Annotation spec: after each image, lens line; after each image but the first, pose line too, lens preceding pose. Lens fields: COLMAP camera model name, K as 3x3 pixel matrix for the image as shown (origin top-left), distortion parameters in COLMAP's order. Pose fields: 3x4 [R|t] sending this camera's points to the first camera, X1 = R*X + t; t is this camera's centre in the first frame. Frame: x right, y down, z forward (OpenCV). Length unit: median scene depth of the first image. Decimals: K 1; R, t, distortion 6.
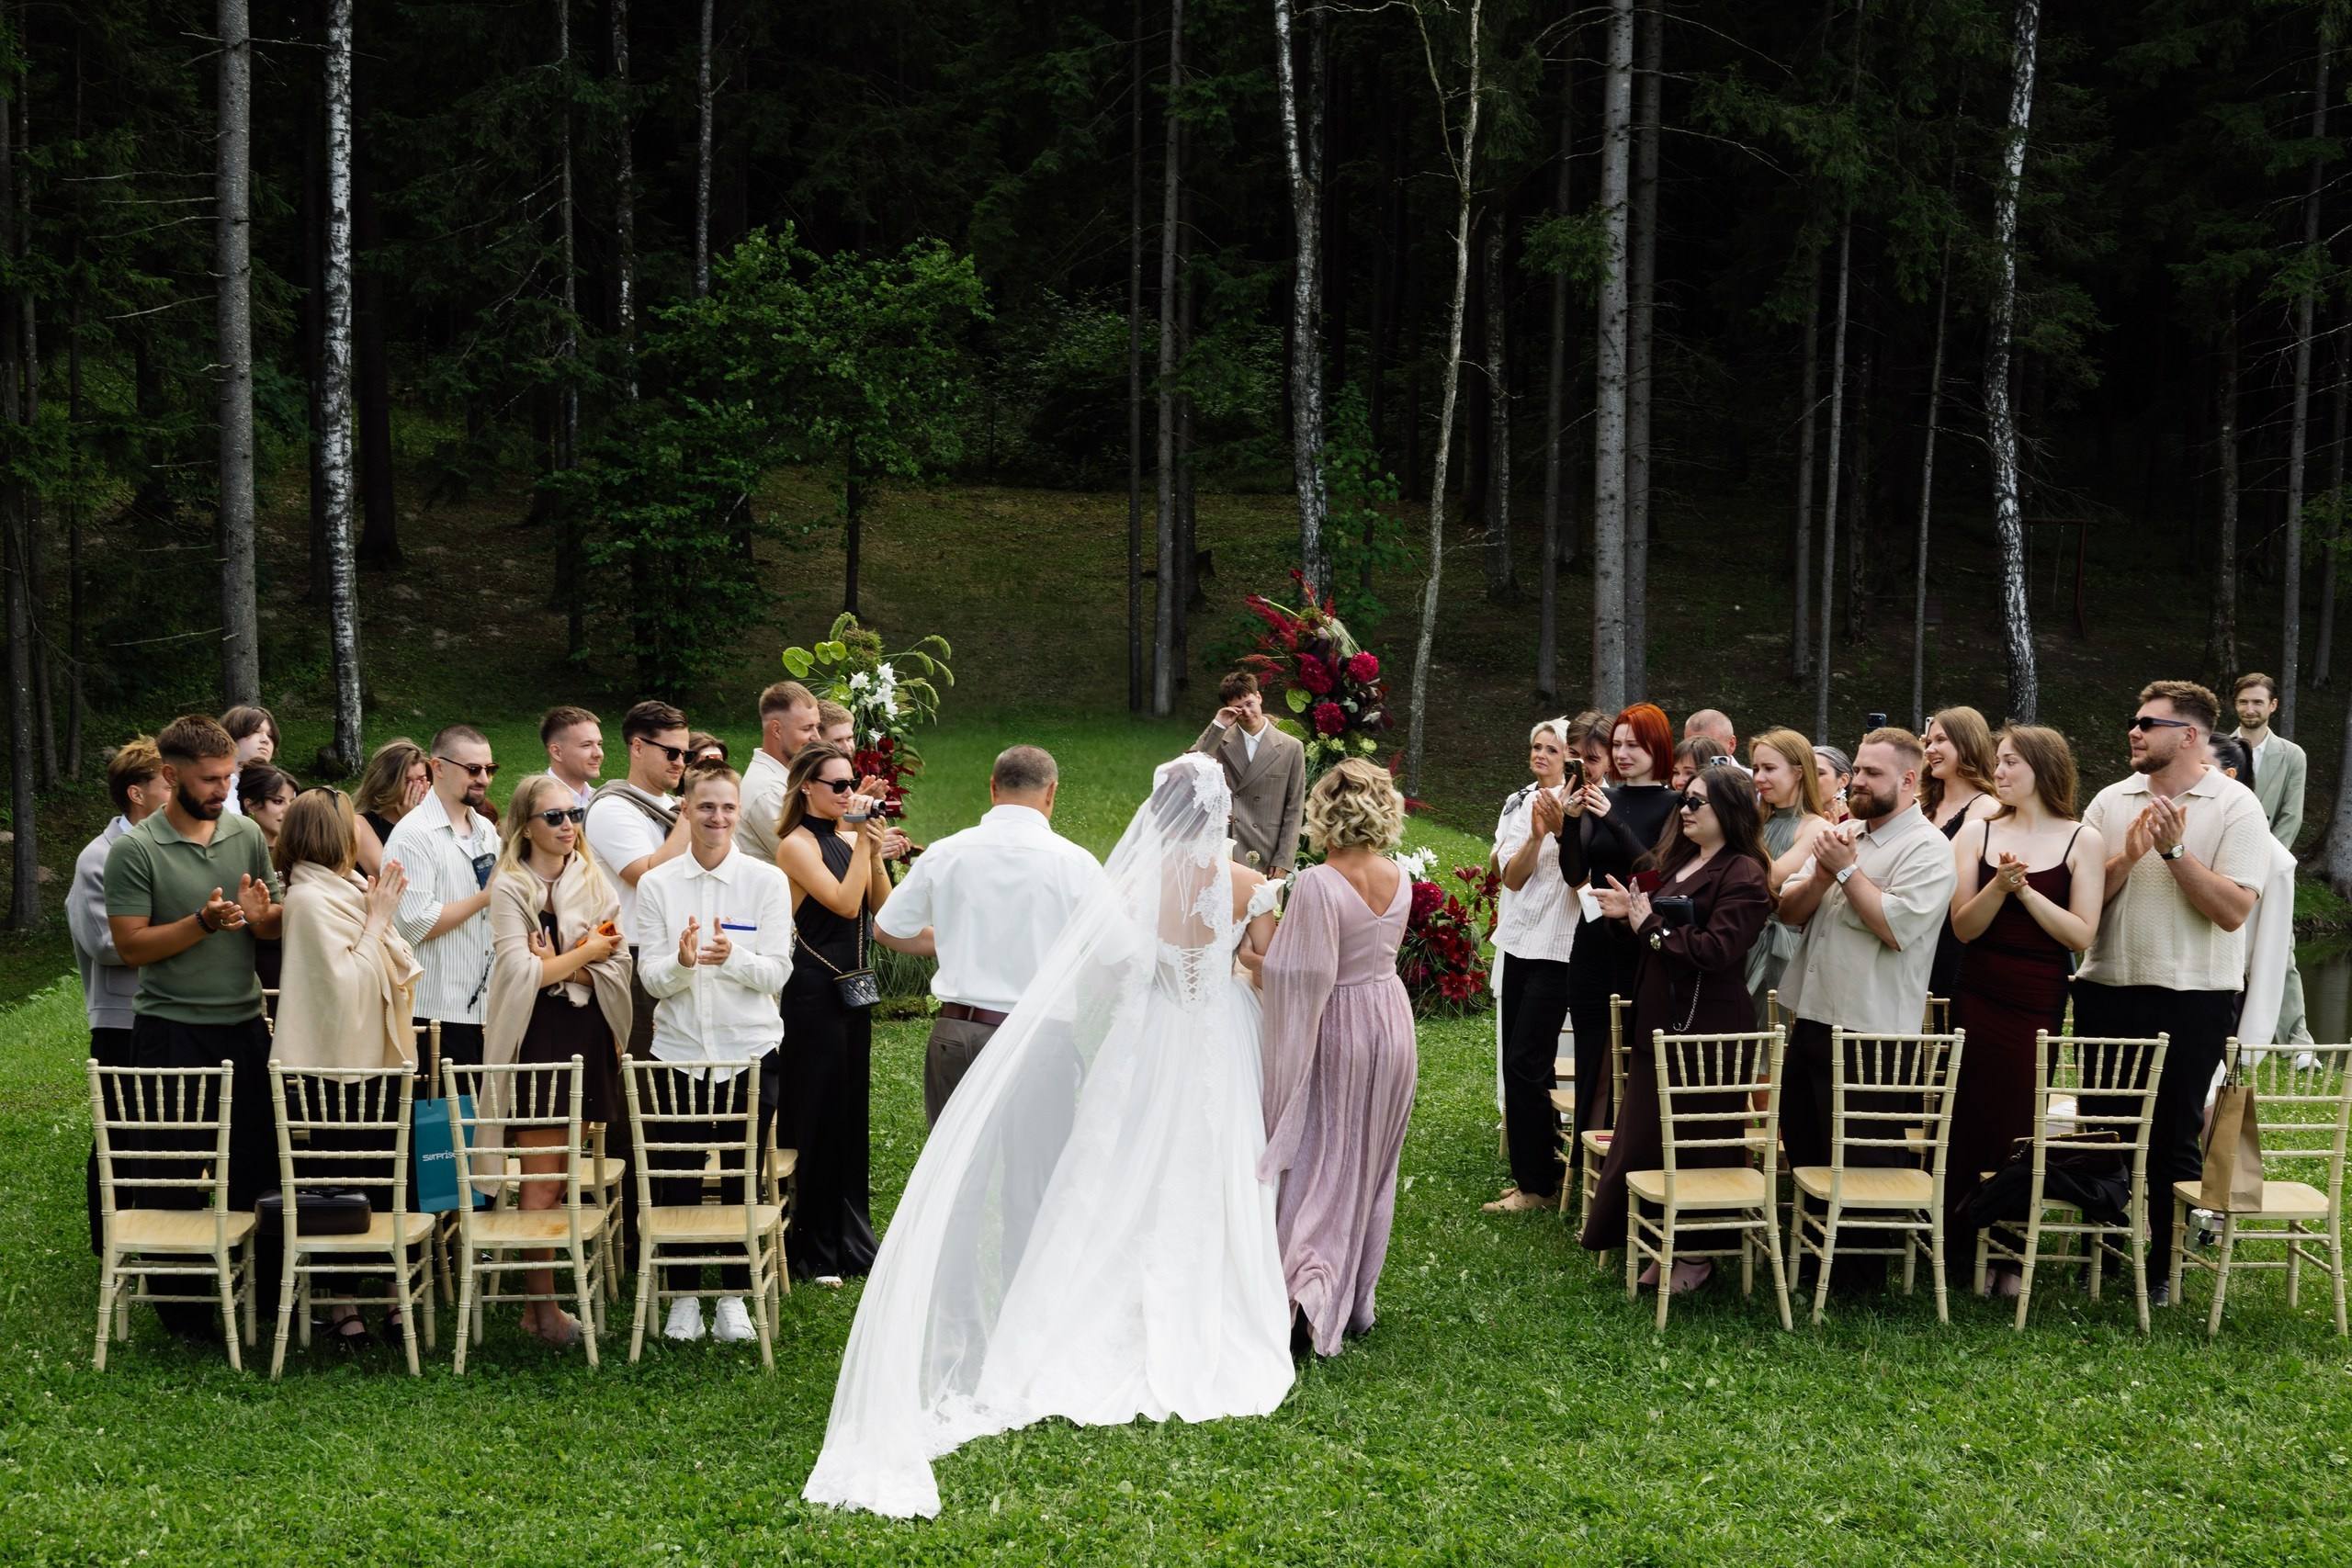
lens RADIAL K [[2722.2, 0, 1060.4], [0, 2722.2, 784.5], [0, 0, 1]] dist [0.155408, -0.000396]
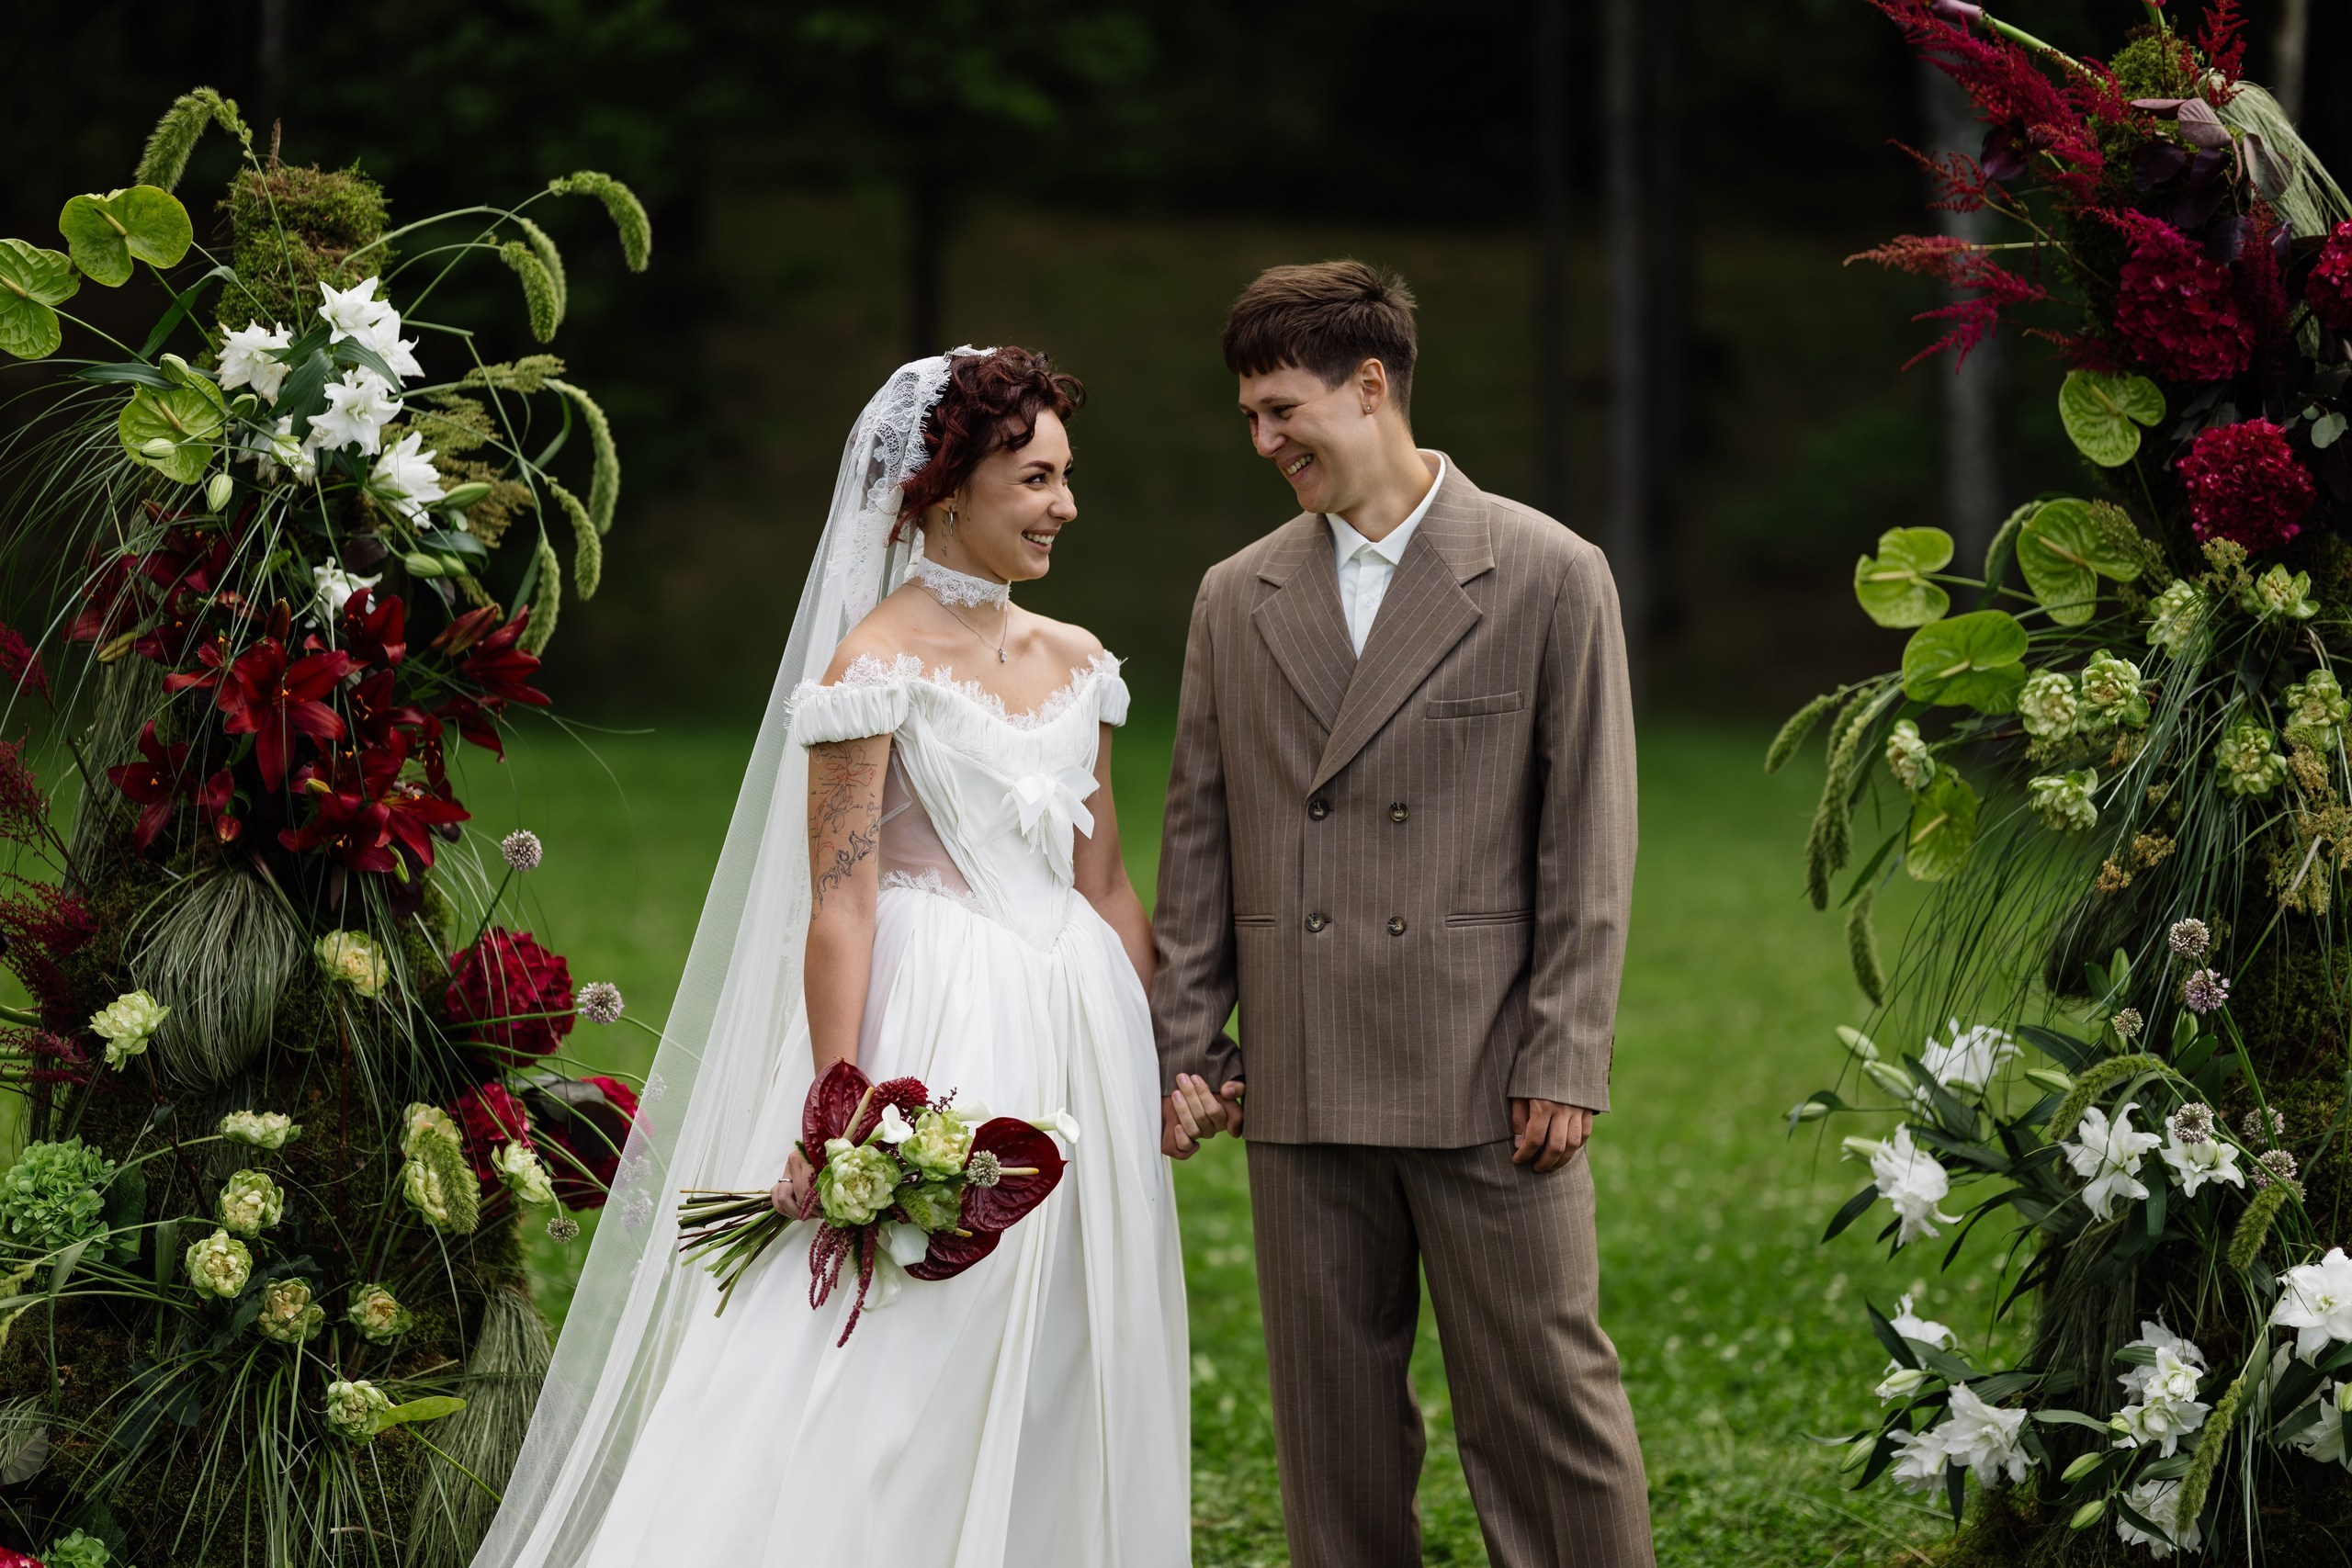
lens RADIAL K [[5470.1, 0, 1176.0], [0, 5470.1, 784.0], [0, 0, 1]] dist [0.026258, -0.035828]
pose [[0.998543, -0.015396, -0.051722, 0.029983], [0.014158, 0.999607, -0.024213, 0.011518], [0.052074, 0.023446, 0.998368, 0.514186]]
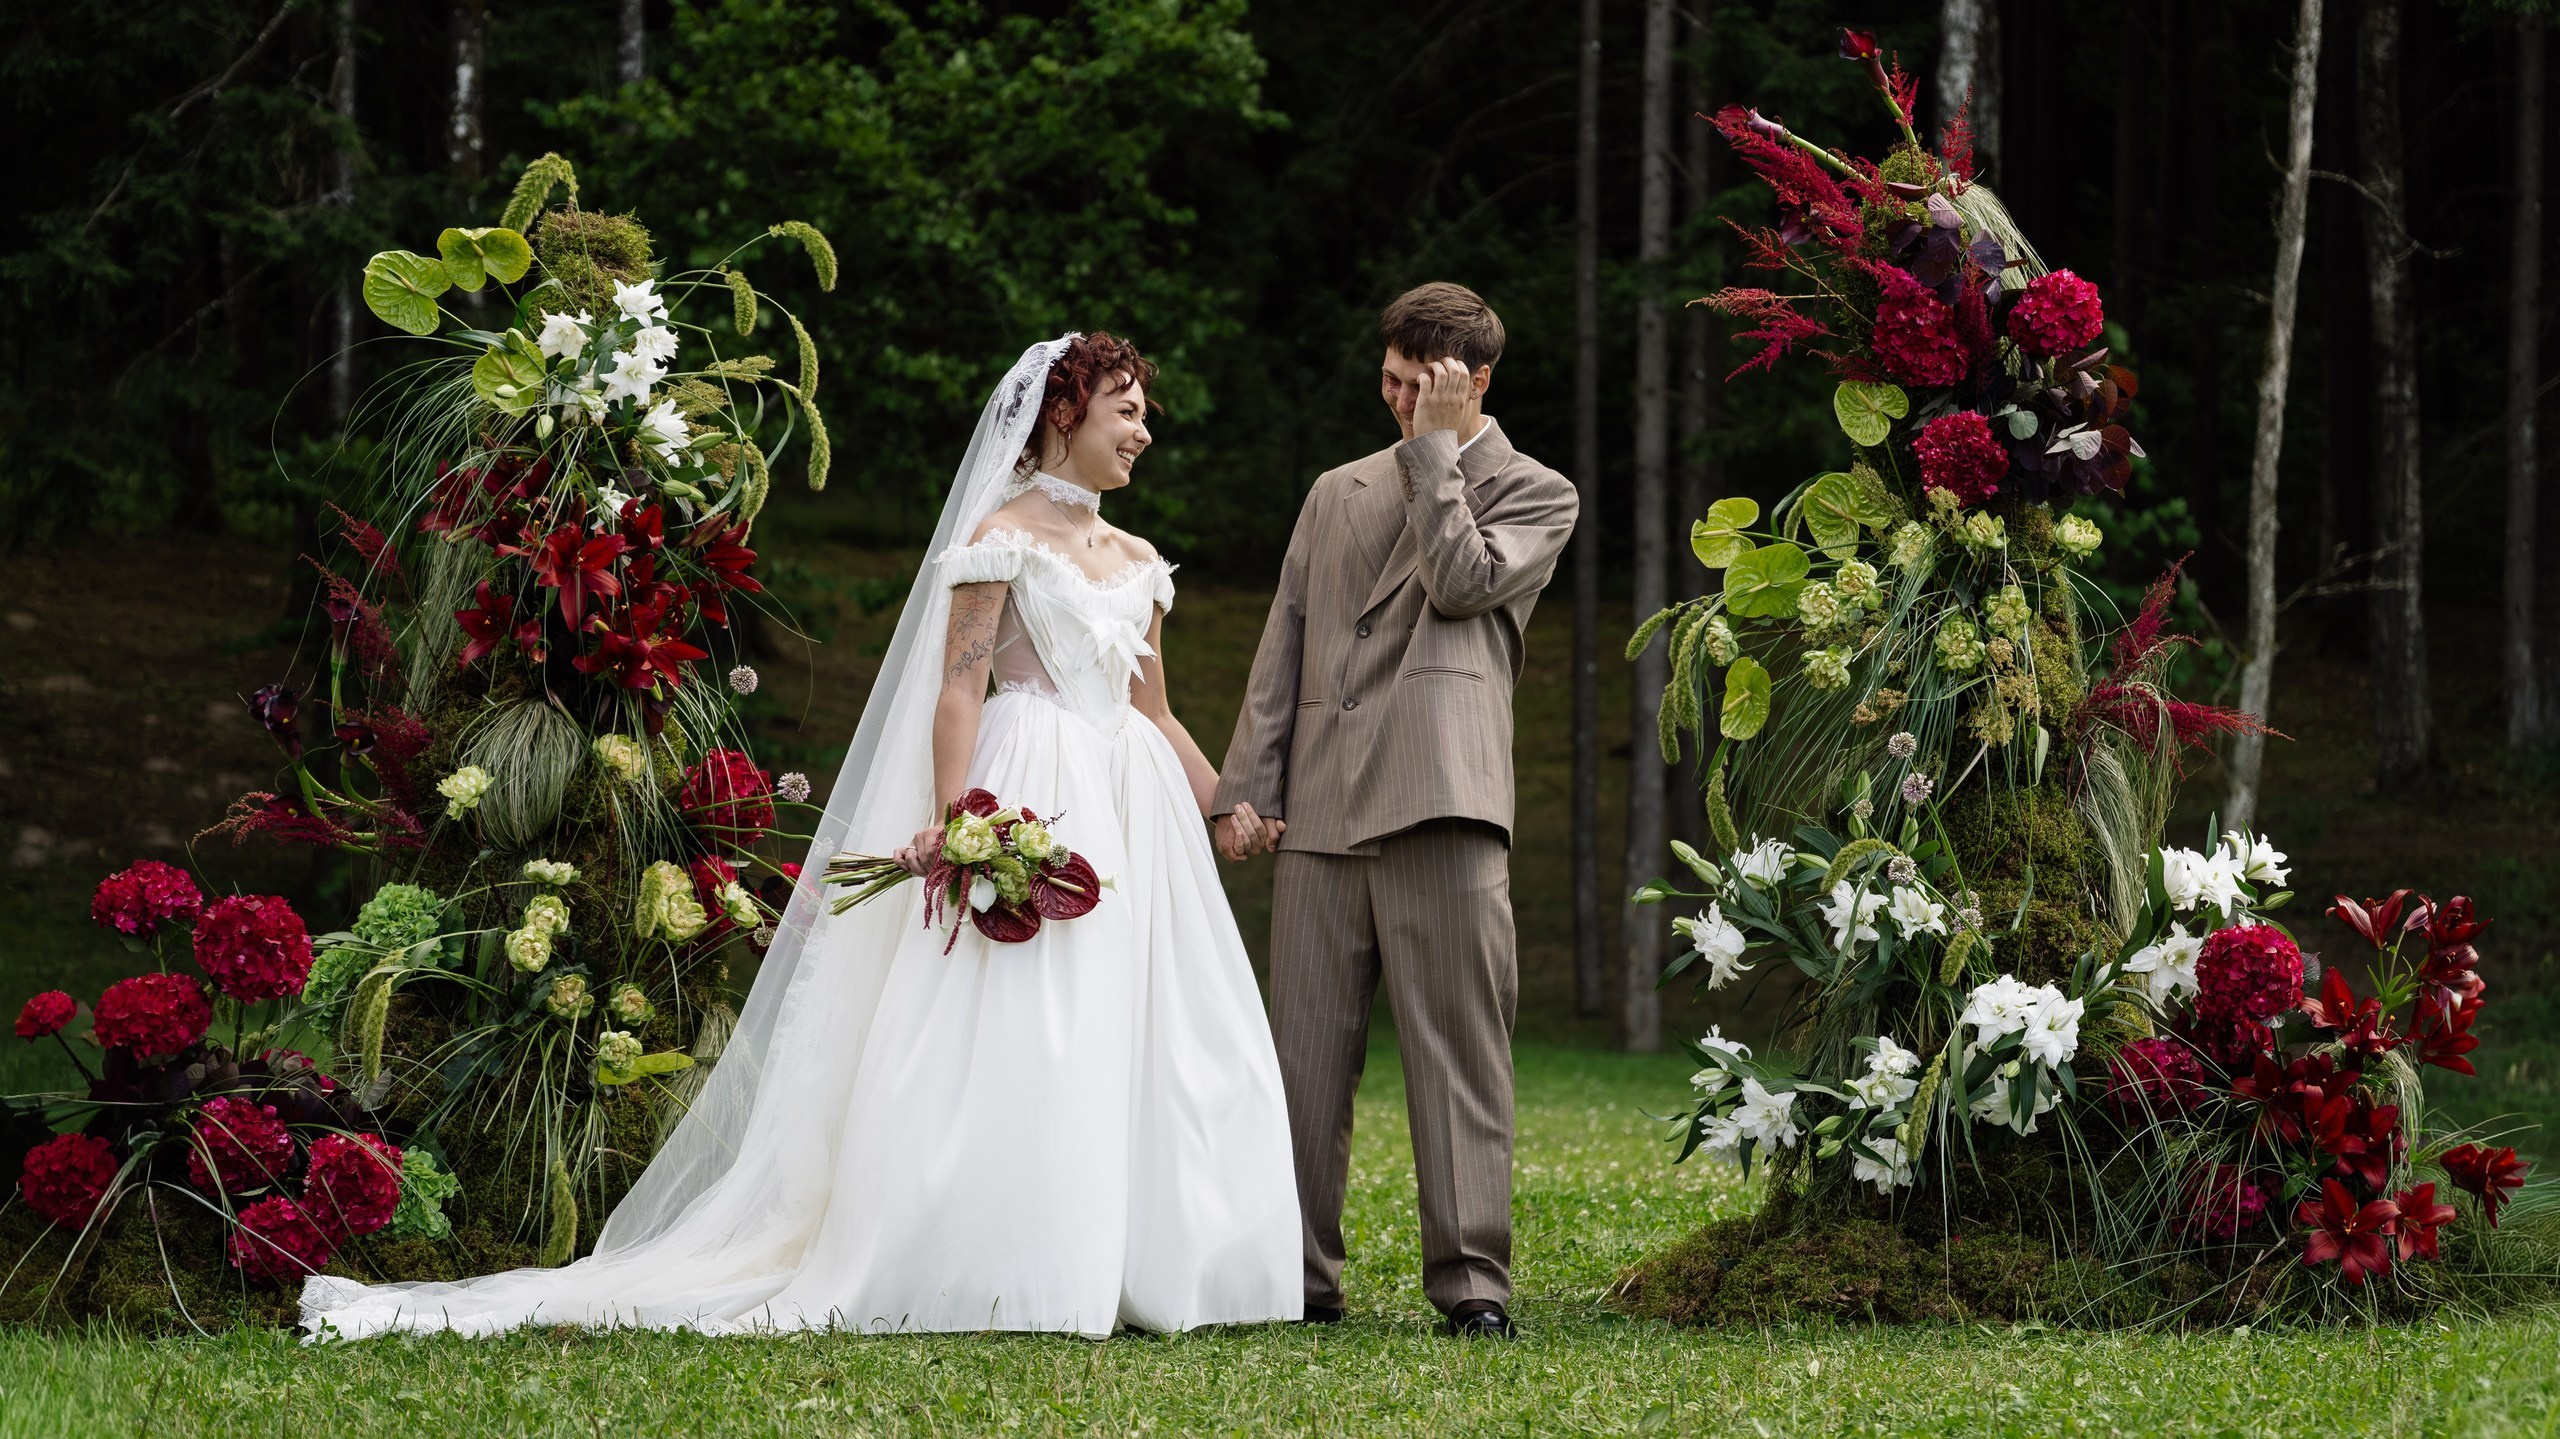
lens RADIAL K [[5444.6, 0, 1280.0], [0, 5444.6, 719.5], [0, 0, 1]] dist [0.185500, 0.162233]
pose [[0.999168, 0.003307, -0.040645, 0.041816], [-0.007866, 0.993616, -0.112543, 0.083253], [0.040013, 0.112769, 0.992815, 0.325679]]
